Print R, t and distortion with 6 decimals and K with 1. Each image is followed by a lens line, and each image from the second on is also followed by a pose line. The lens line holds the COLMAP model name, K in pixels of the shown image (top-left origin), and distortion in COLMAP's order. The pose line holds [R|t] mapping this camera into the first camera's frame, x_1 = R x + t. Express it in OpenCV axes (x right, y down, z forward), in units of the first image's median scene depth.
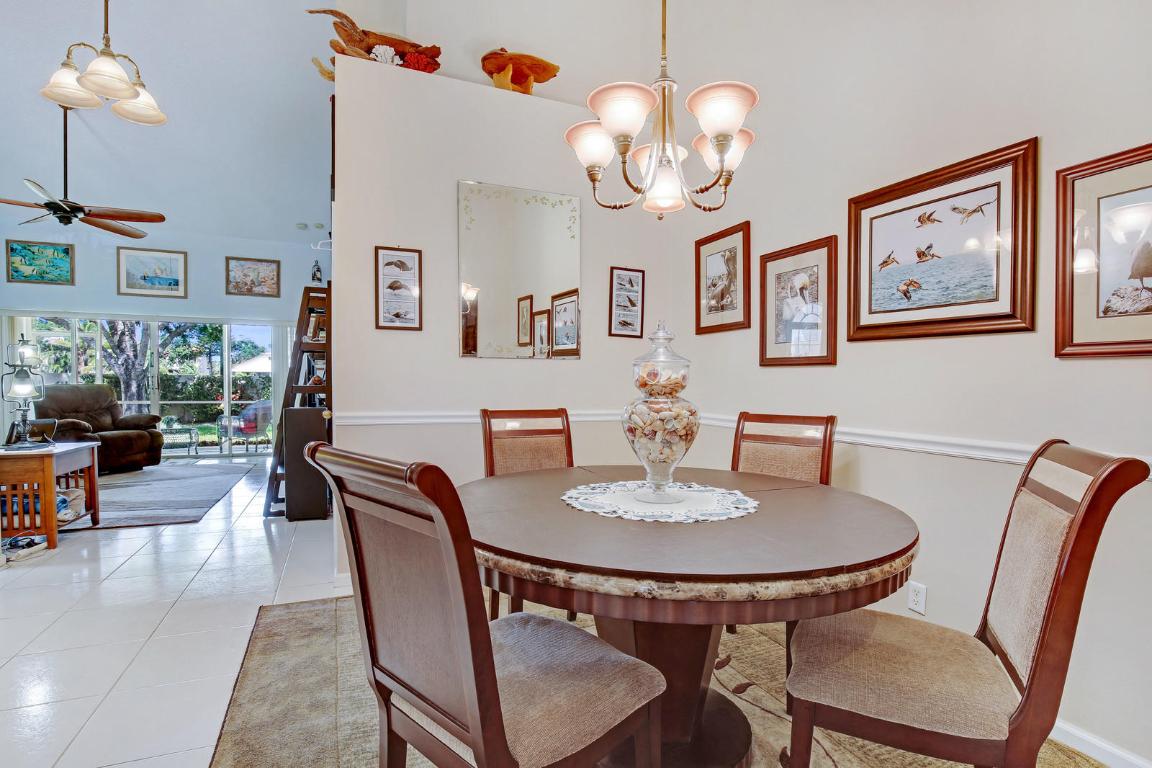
lens RADIAL K [[543.6, 0, 573.3], [0, 543.6, 392.7], [0, 0, 1]] dist [-0.034457, 0.005571]
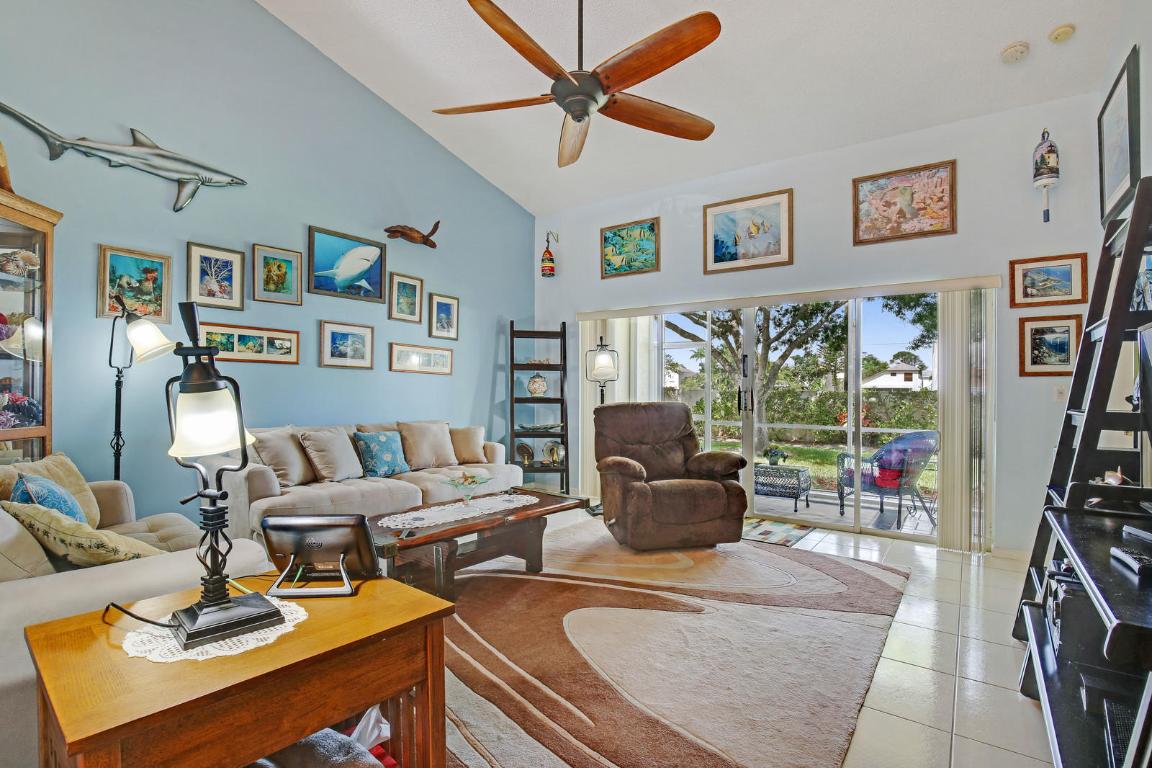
lens RADIAL K [[543.6, 0, 569.9], [0, 543.6, 389.1], [0, 0, 1]] dist [-0.034457, 0.005571]
pose [[0.494918, -0.007122, -0.868911, -0.317348], [-0.024752, 0.999445, -0.022291, -0.012781], [0.868587, 0.032539, 0.494467, 0.483560]]
